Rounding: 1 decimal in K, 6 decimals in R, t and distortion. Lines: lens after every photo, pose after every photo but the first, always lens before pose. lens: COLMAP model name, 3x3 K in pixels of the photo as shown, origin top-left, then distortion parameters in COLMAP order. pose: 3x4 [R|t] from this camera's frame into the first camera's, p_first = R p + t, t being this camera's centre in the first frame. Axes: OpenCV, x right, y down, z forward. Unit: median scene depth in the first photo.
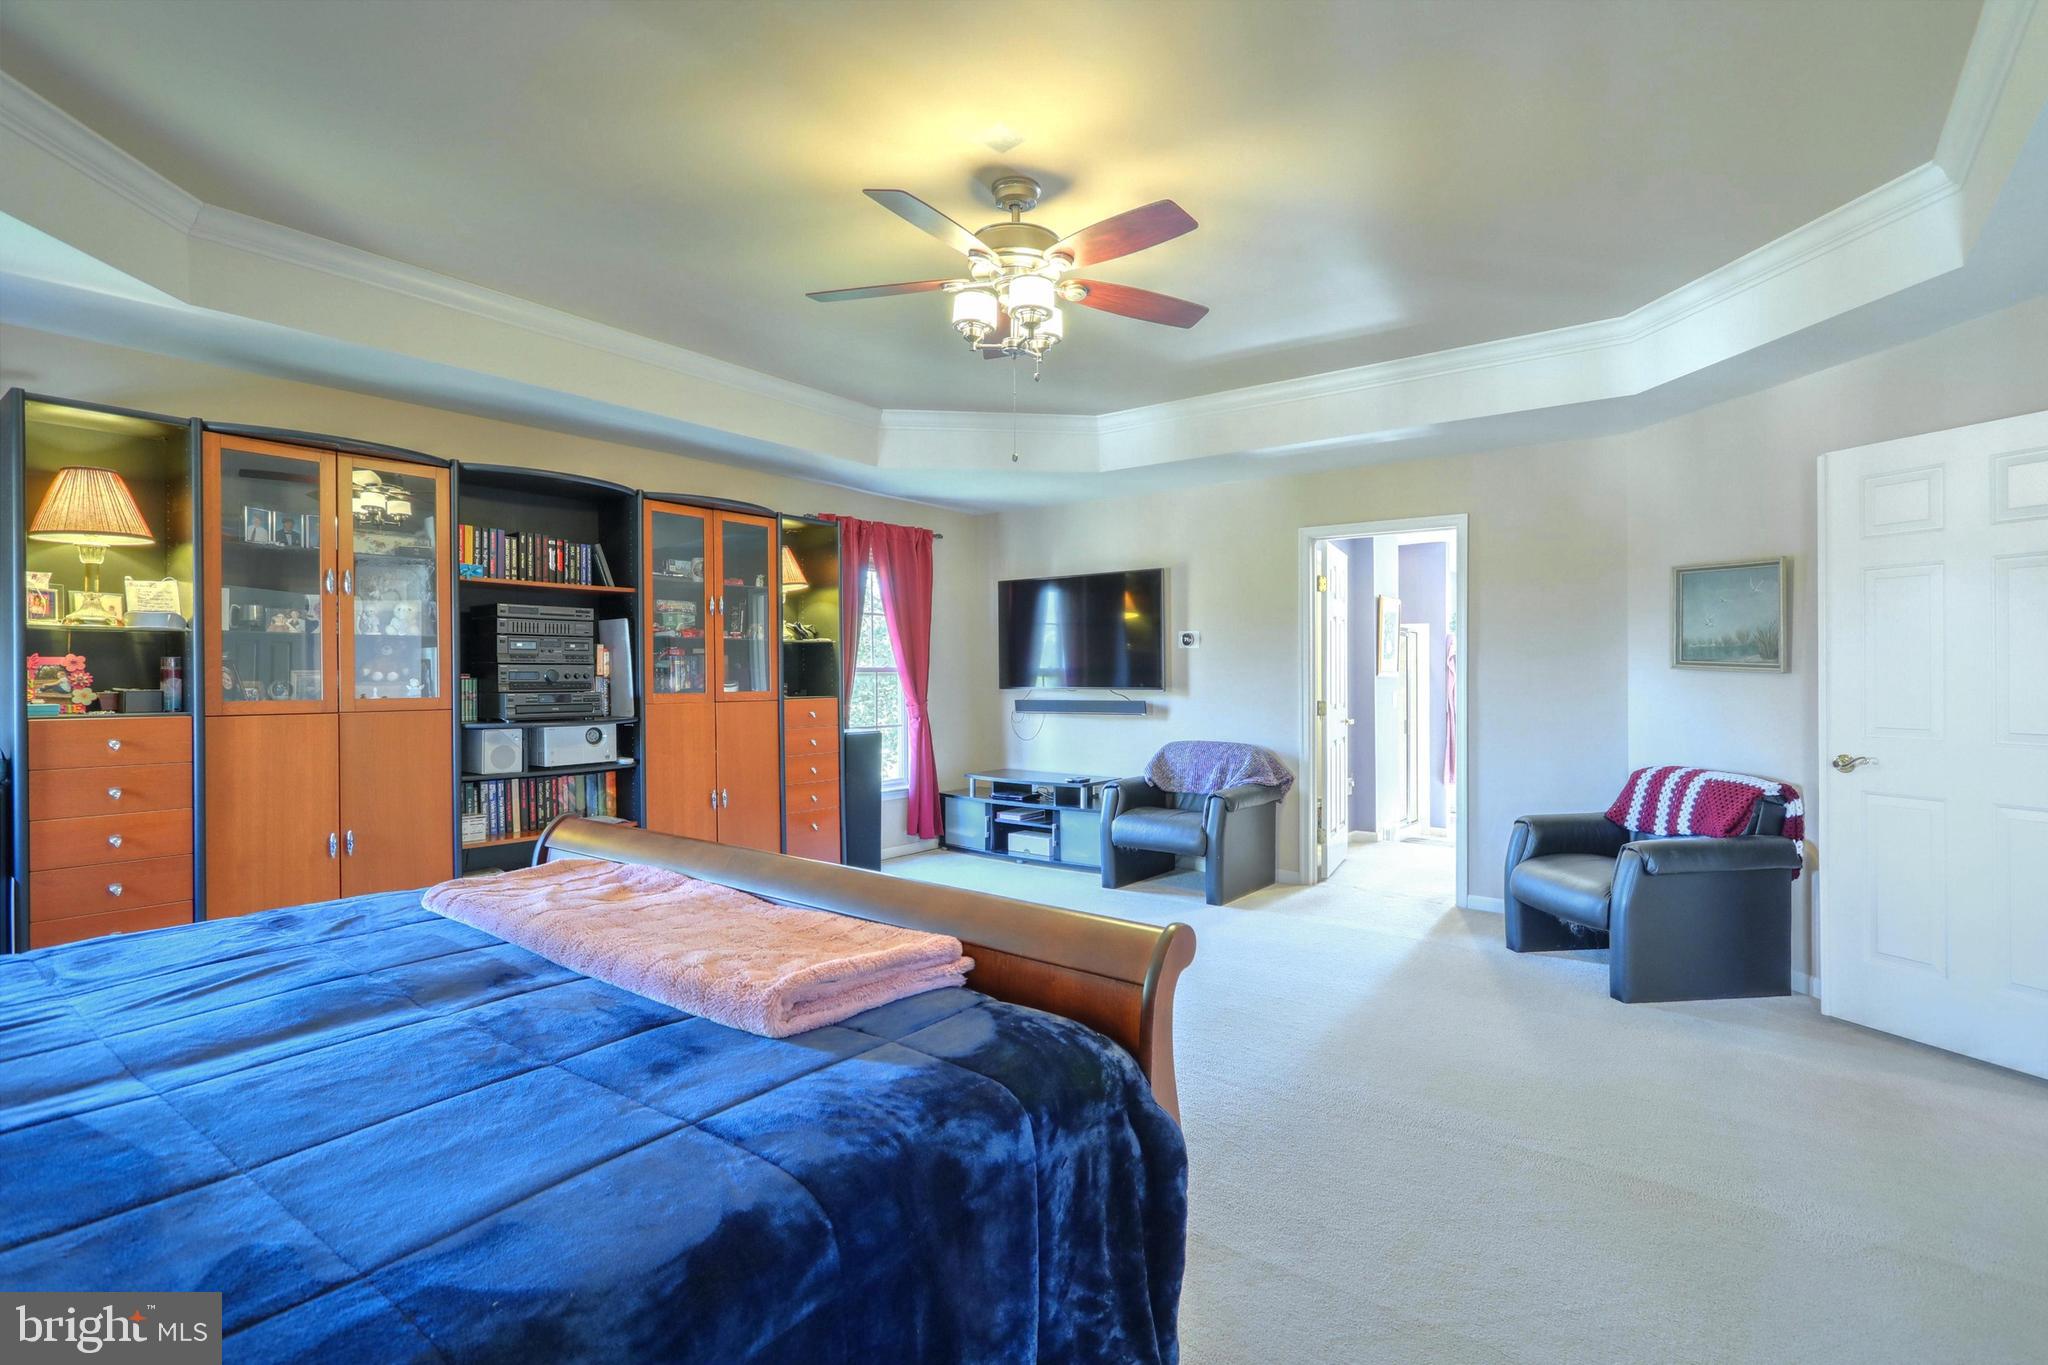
lens RADIAL K [[971.5, 0, 1025.7], [0, 971.5, 689.1], [0, 0, 1]] dist [0.001854, 0.000759]
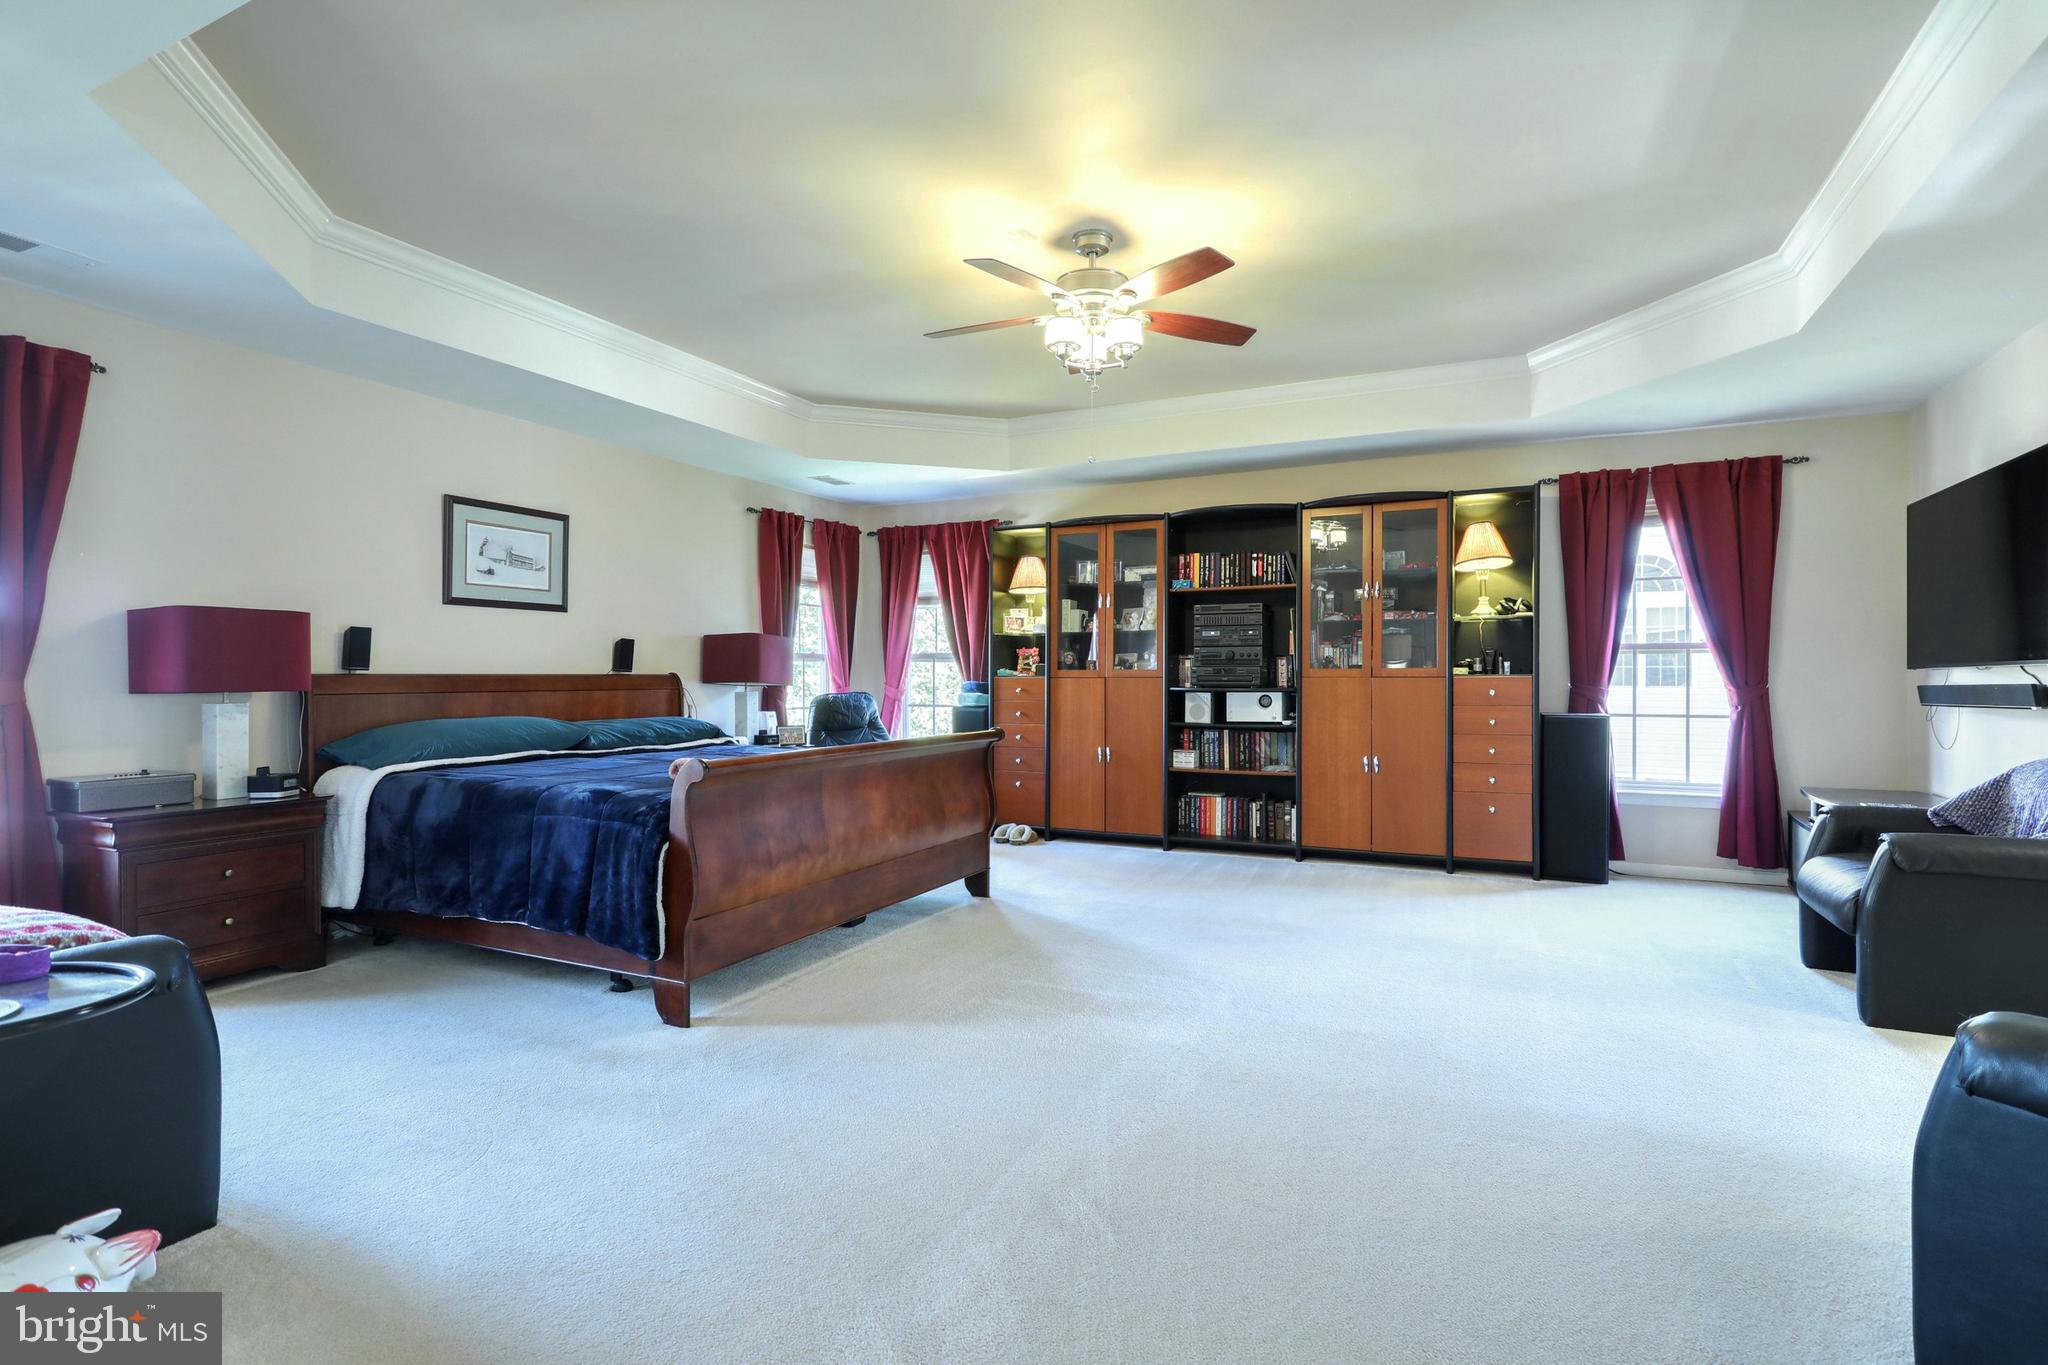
lens RADIAL K [[971.5, 0, 1030.4], [0, 971.5, 672.0], [0, 0, 1]] dist [0.001854, 0.000759]
pose [[0.177798, -0.000453, -0.984067, 0.771256], [-0.011558, 0.999930, -0.002549, 0.016406], [0.983999, 0.011827, 0.177780, 0.460657]]
